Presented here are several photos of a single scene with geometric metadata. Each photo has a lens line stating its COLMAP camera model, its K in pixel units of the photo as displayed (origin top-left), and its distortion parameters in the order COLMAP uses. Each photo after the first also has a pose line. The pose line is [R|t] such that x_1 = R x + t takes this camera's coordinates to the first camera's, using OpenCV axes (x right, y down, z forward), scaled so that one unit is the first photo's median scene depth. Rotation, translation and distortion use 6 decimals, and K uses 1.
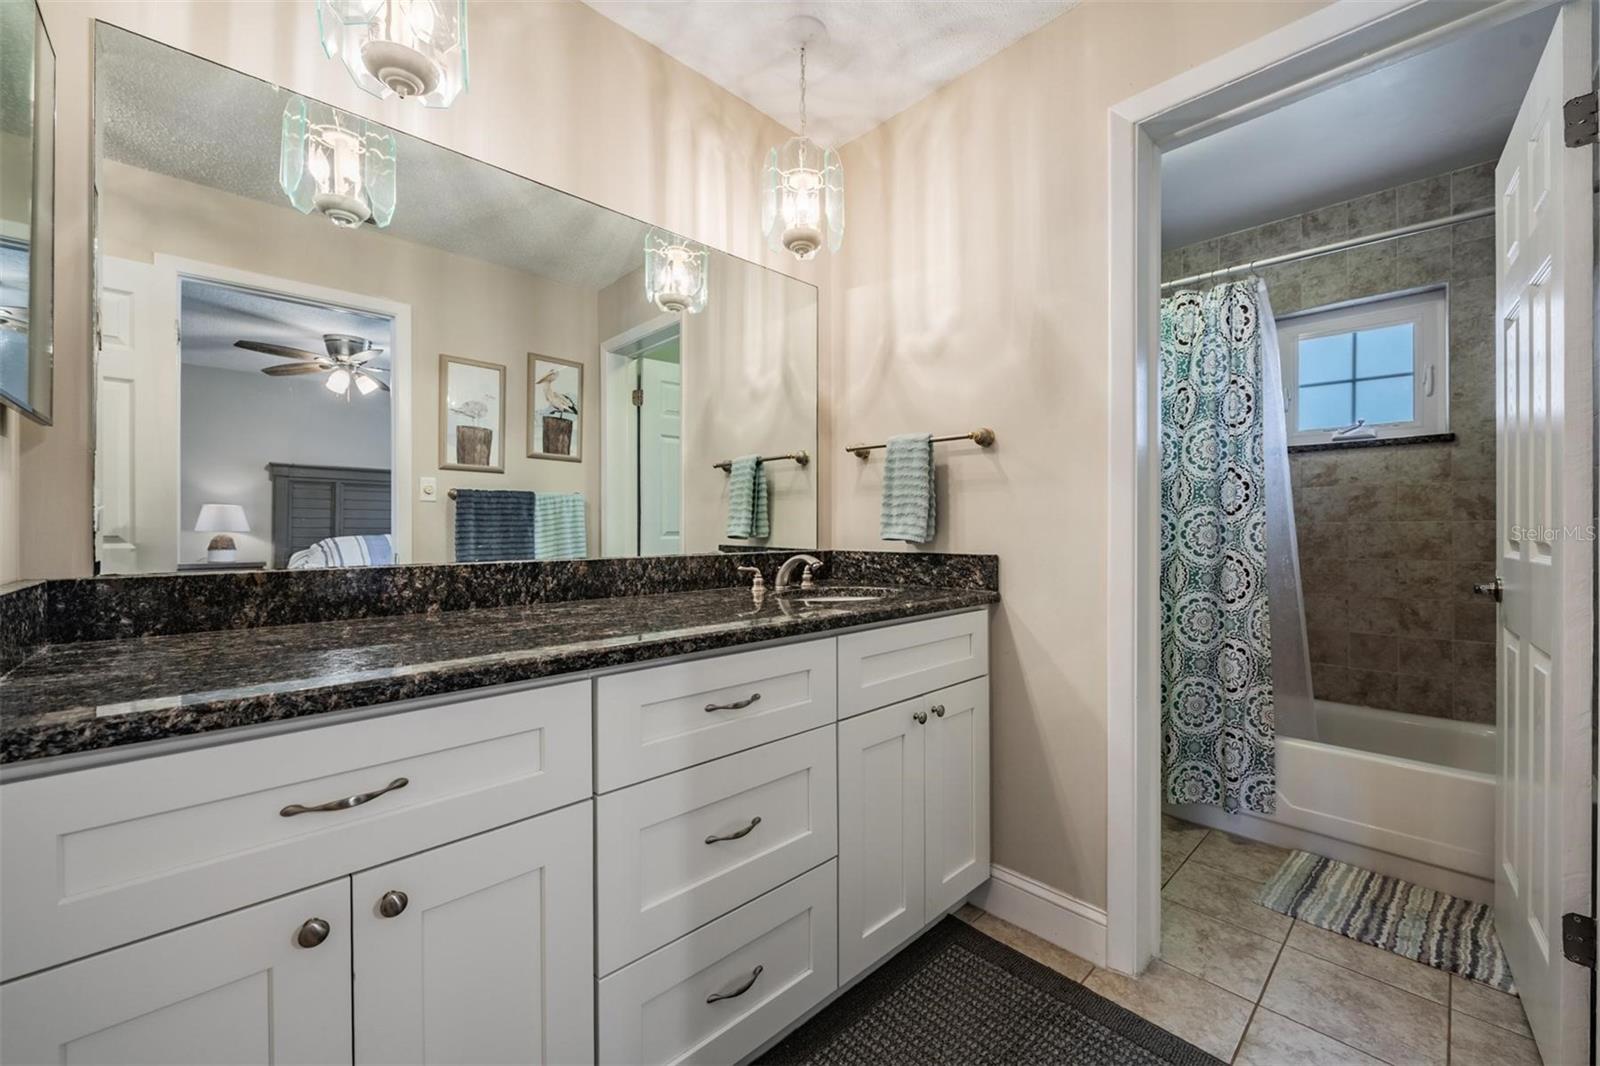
lens RADIAL K [[631.4, 0, 796.8], [0, 631.4, 529.0], [0, 0, 1]] dist [0.001236, -0.002352]
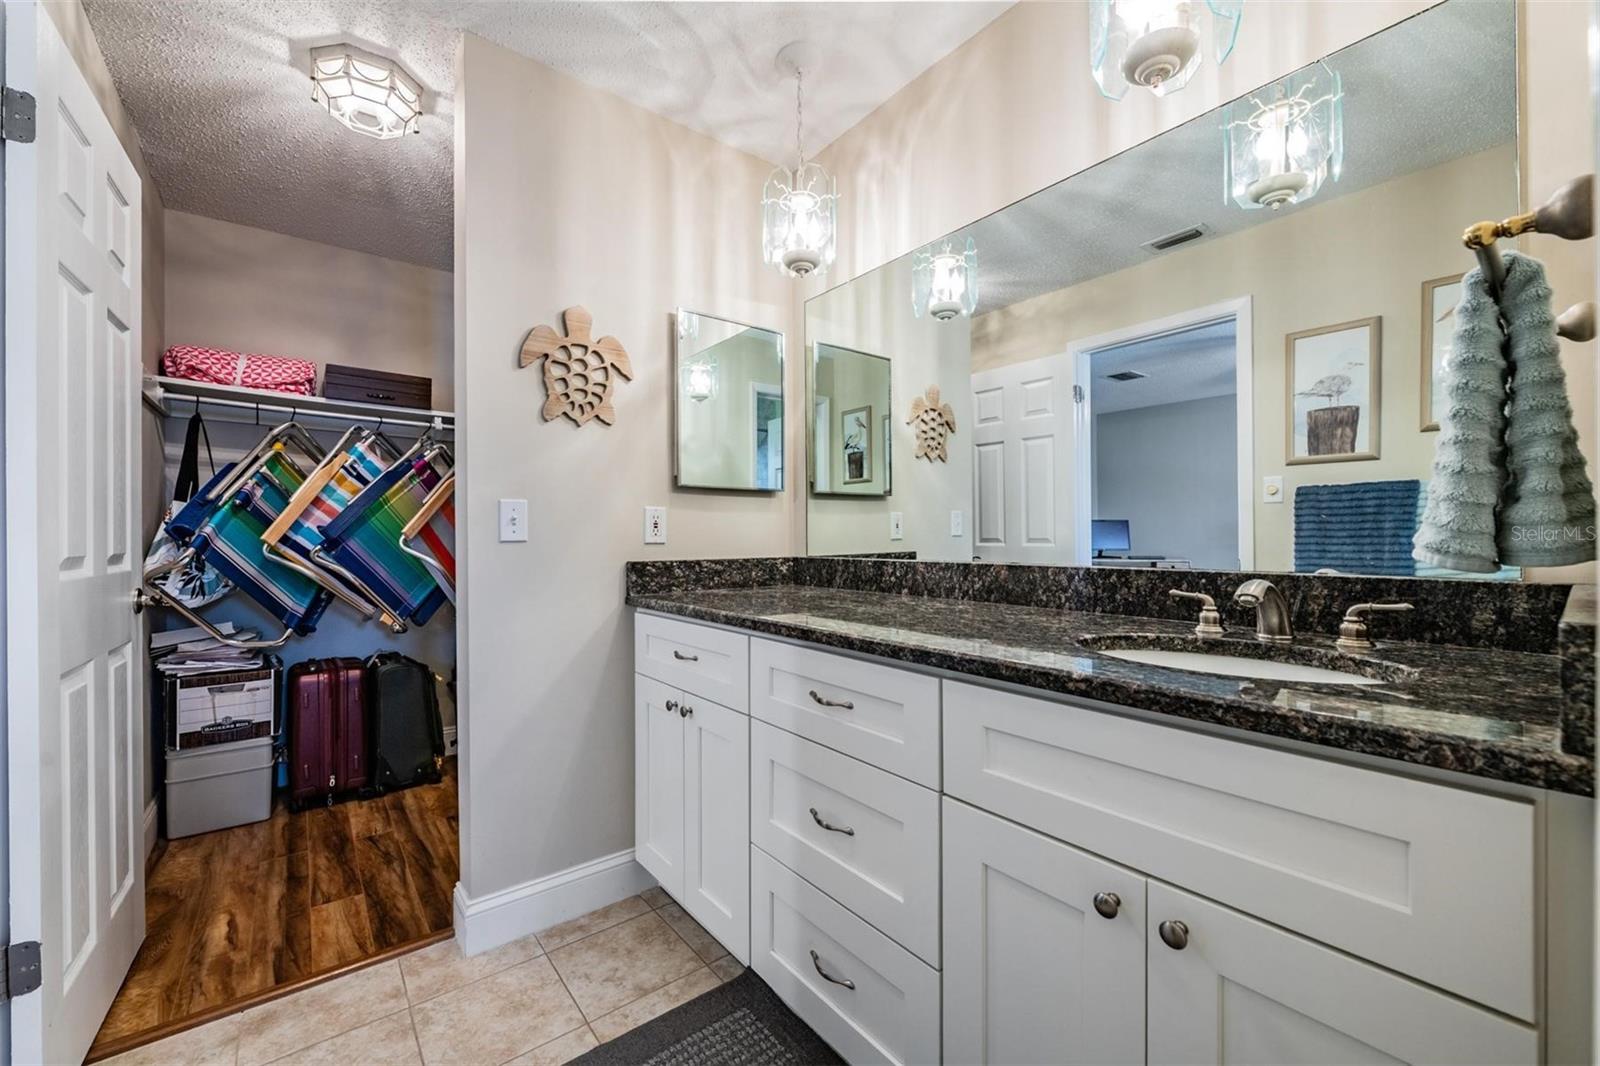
lens RADIAL K [[631.4, 0, 807.5], [0, 631.4, 534.4], [0, 0, 1]] dist [0.001236, -0.002352]
pose [[-0.085799, 0.000024, -0.996312, 0.682041], [0.003190, 0.999995, -0.000251, -0.000112], [0.996307, -0.003200, -0.085798, 0.755336]]
